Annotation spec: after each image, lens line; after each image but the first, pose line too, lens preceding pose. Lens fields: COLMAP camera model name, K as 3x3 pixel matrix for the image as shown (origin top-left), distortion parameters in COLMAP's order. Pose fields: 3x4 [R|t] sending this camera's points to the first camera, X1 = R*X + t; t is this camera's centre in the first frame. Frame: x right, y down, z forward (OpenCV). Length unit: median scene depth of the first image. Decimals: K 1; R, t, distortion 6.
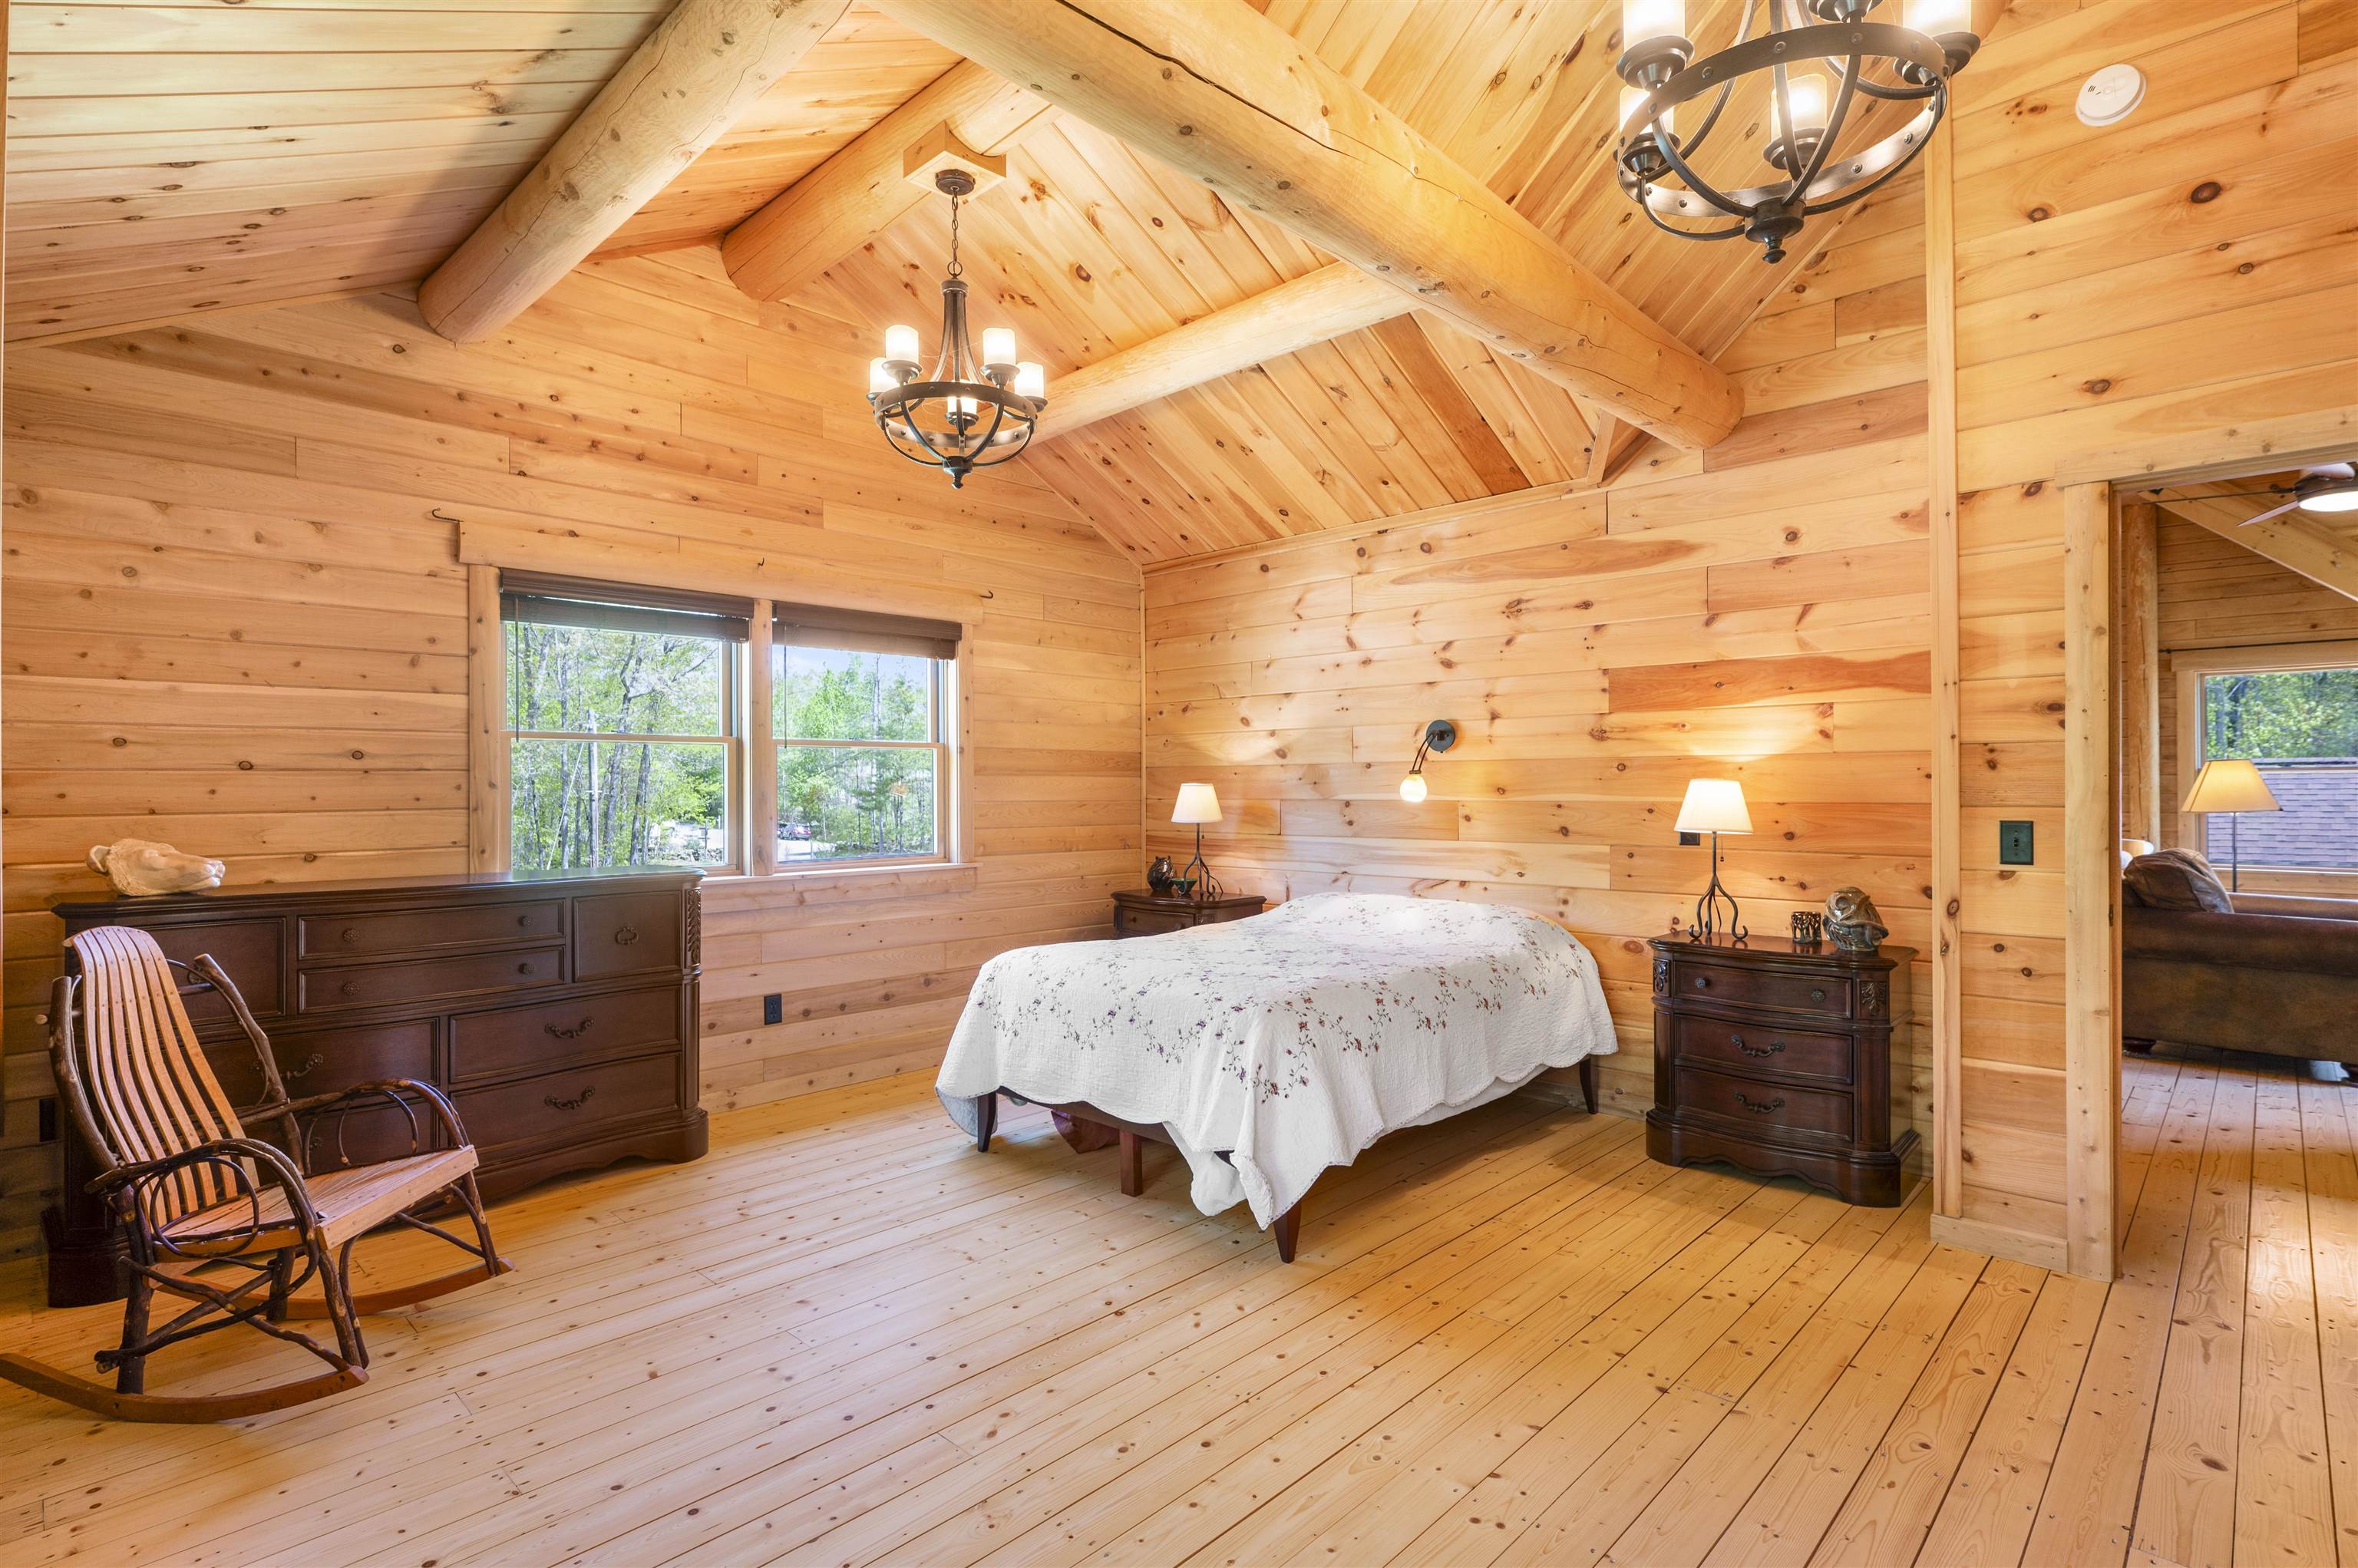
lens RADIAL K [[1137.8, 0, 1178.0], [0, 1137.8, 782.3], [0, 0, 1]] dist [-0.002049, 0.000711]
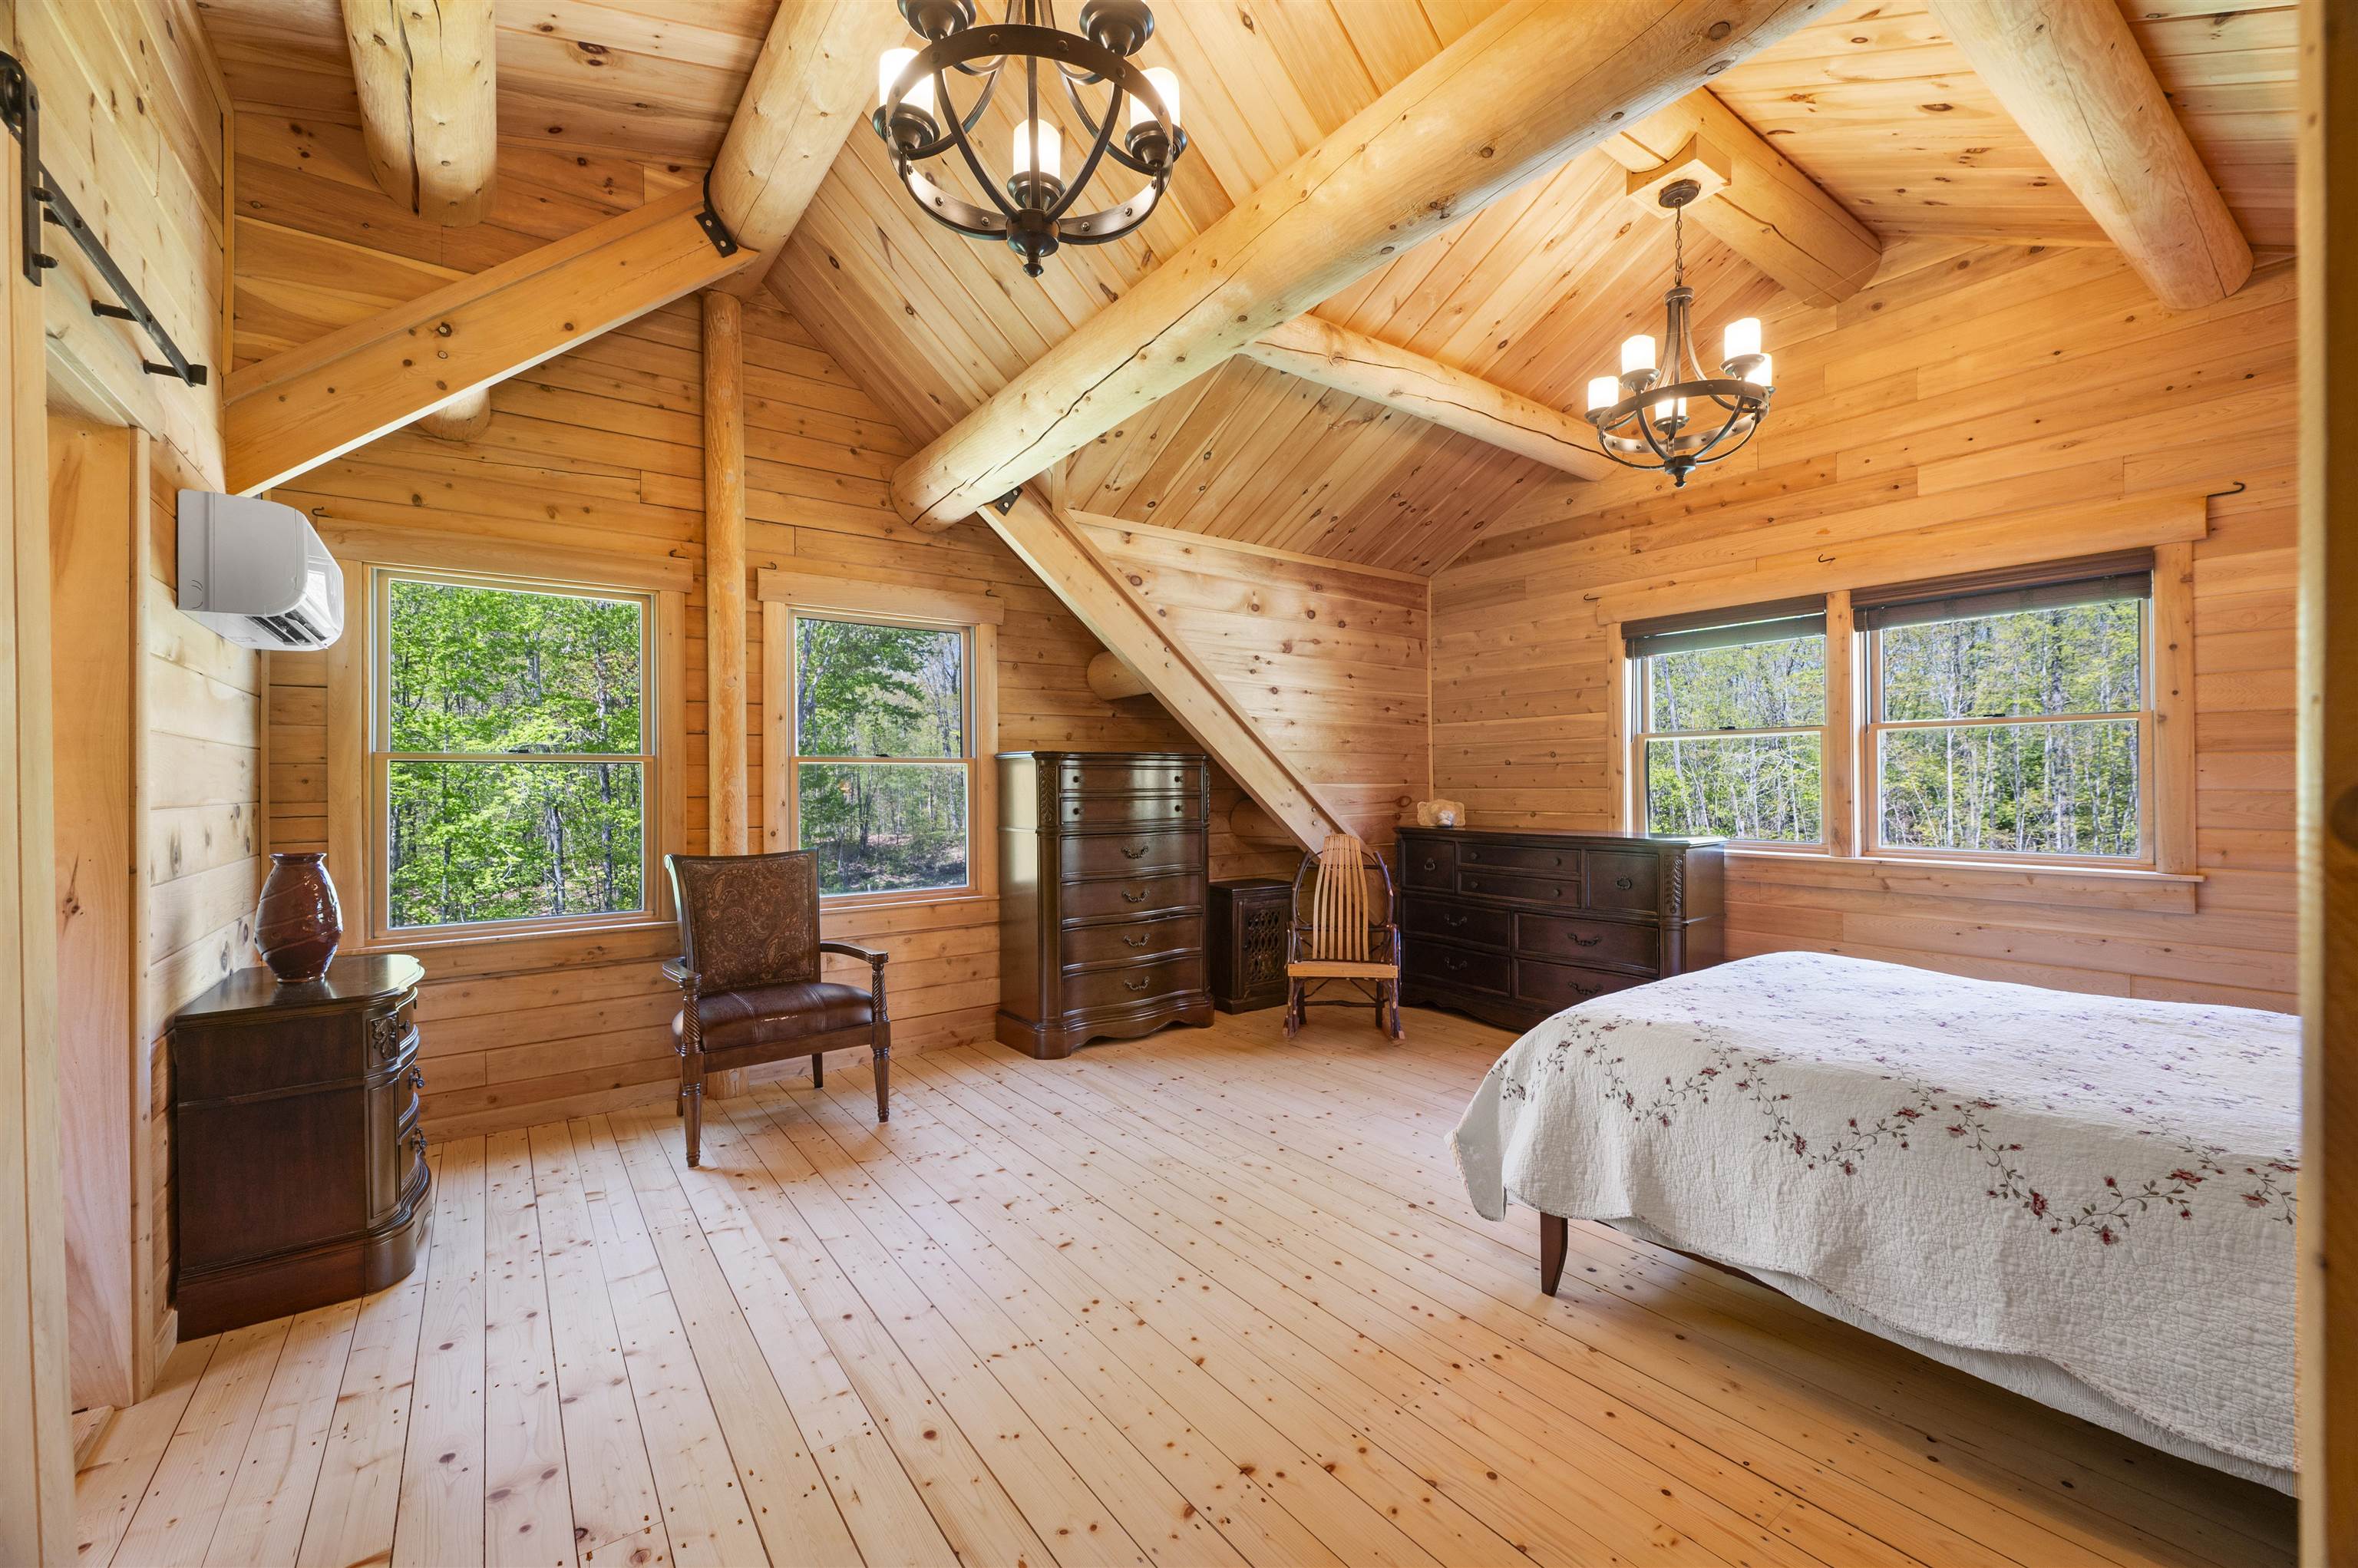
lens RADIAL K [[957.3, 0, 1190.1], [0, 957.3, 780.2], [0, 0, 1]] dist [-0.002195, -0.000148]
pose [[-0.170456, 0.006509, -0.985344, 0.750016], [0.013375, 0.999901, 0.004291, 0.000396], [0.985274, -0.012448, -0.170527, 0.707026]]
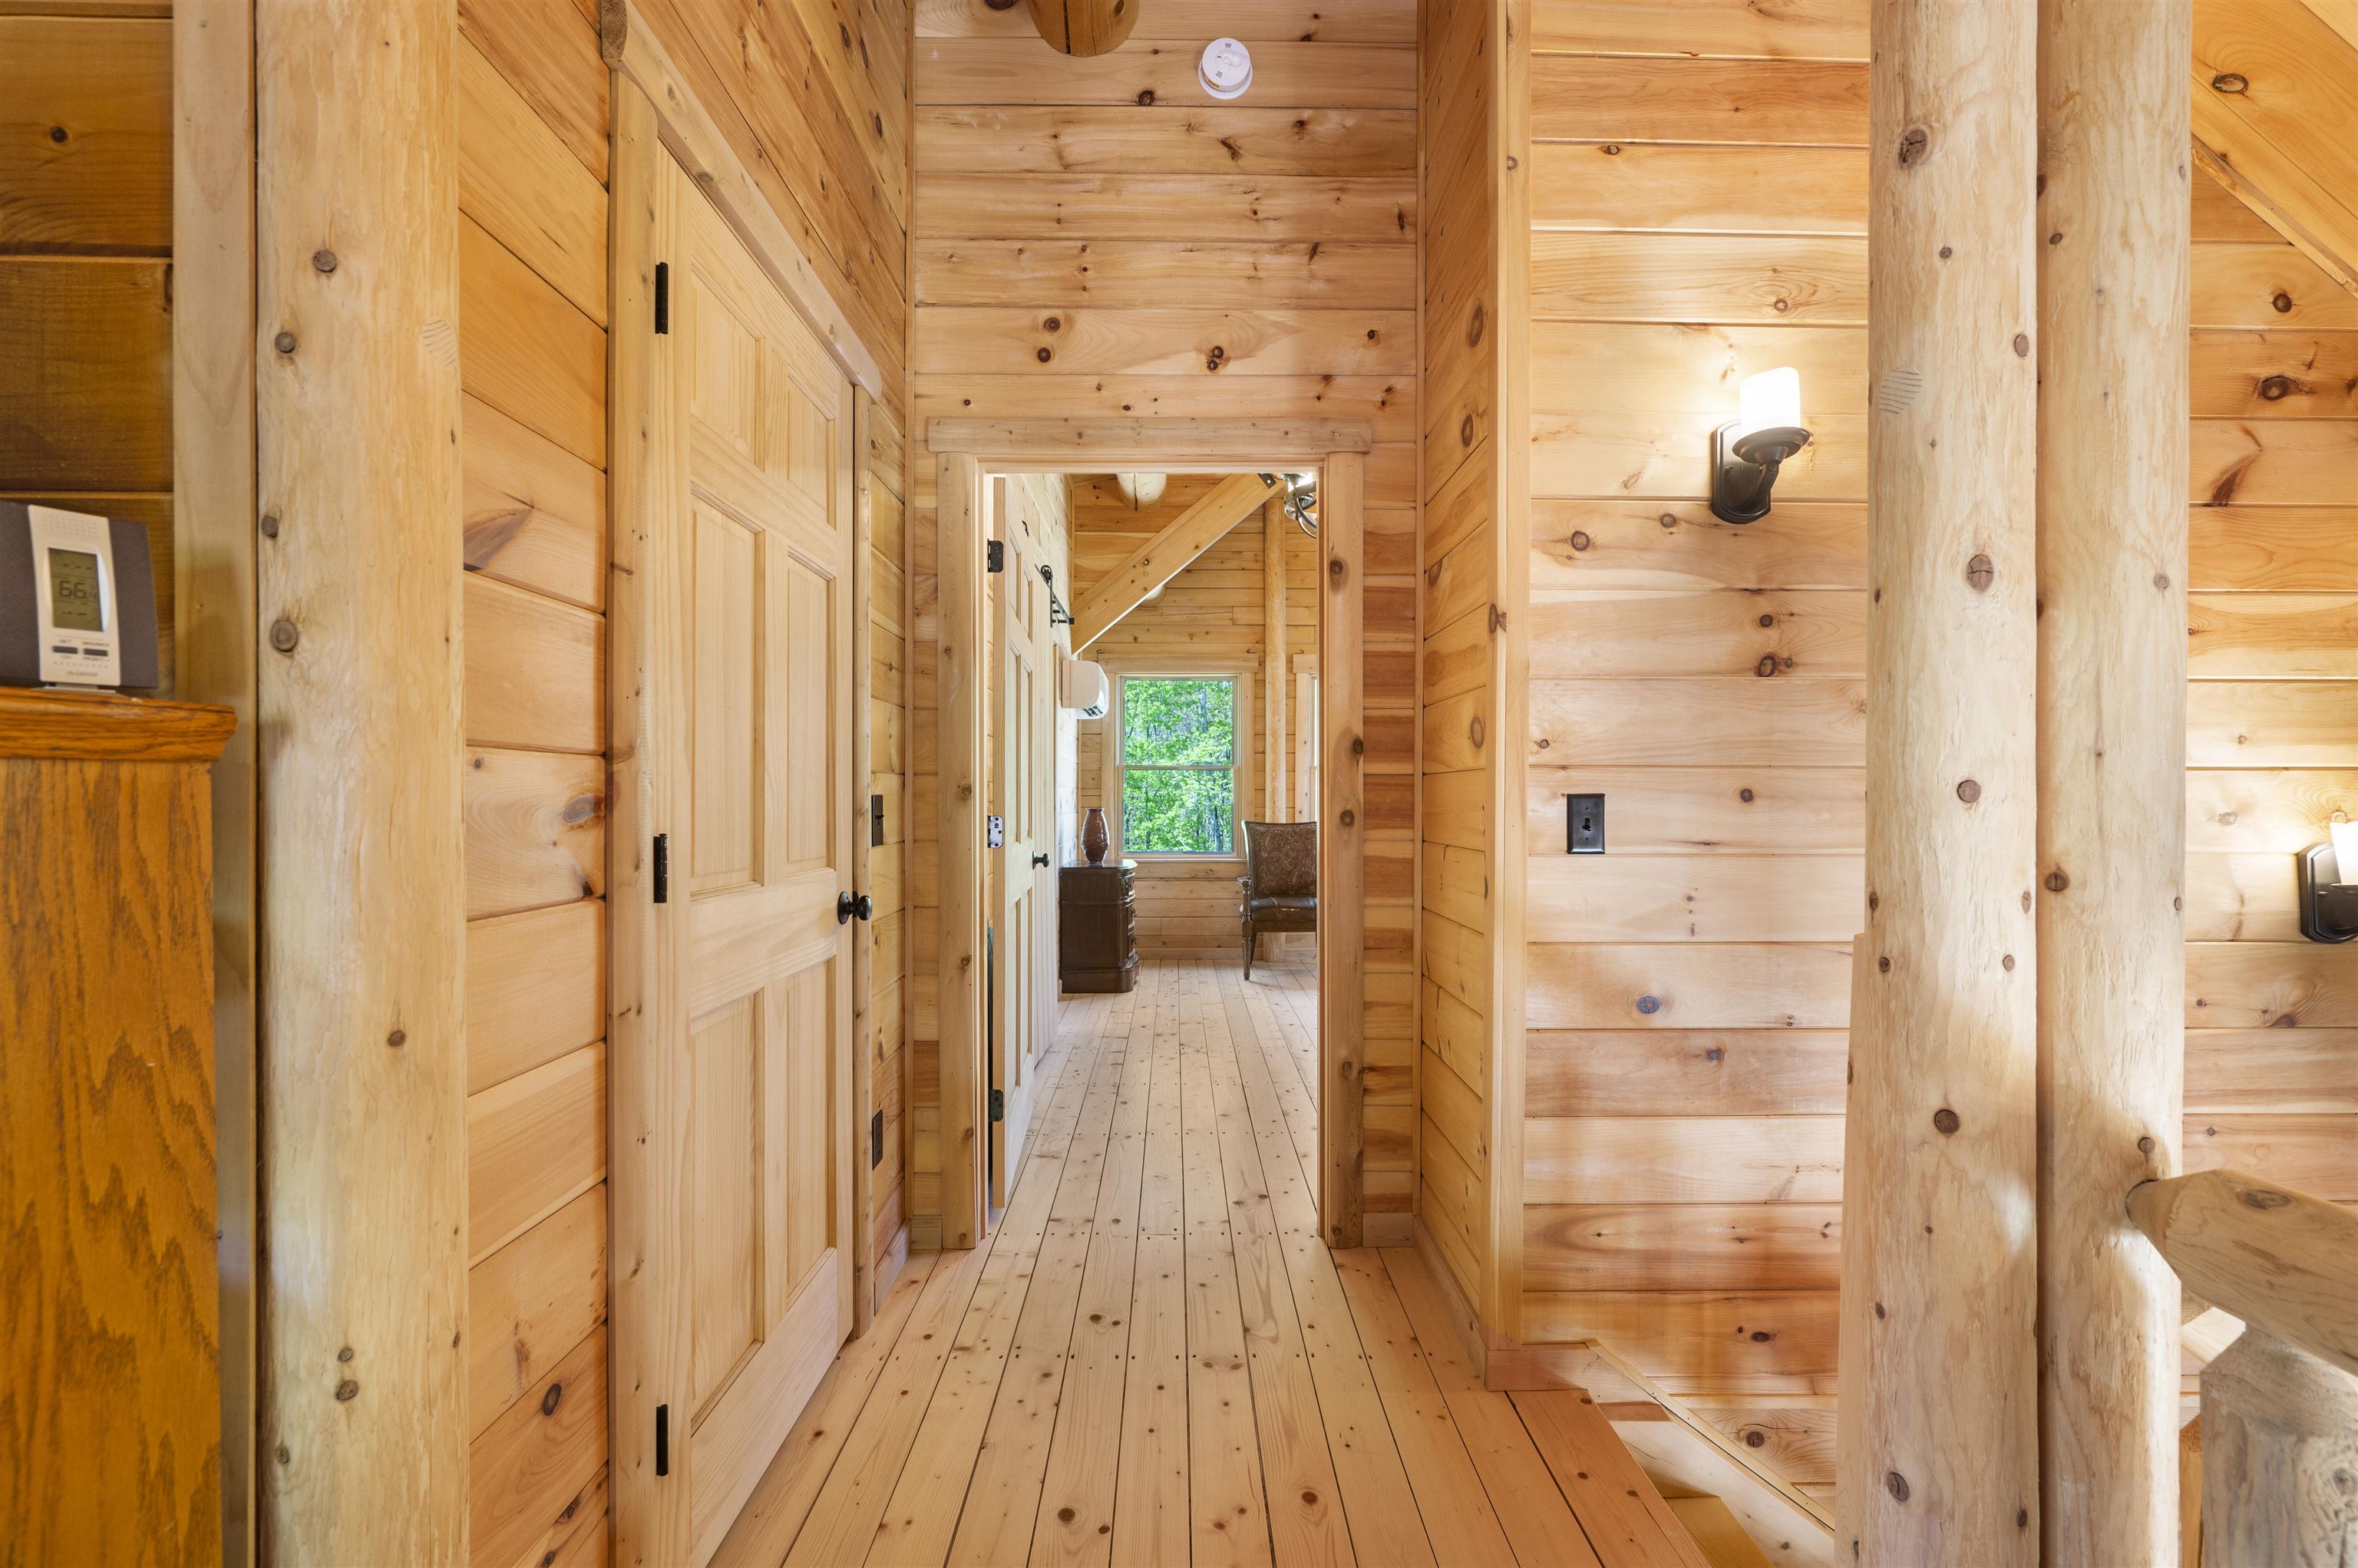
lens RADIAL K [[965.9, 0, 1185.6], [0, 965.9, 802.6], [0, 0, 1]] dist [-0.002150, 0.000539]
pose [[-0.712601, 0.008611, -0.701517, 1.159191], [0.004777, 0.999961, 0.007422, 0.024449], [0.701553, 0.001938, -0.712614, 1.160422]]
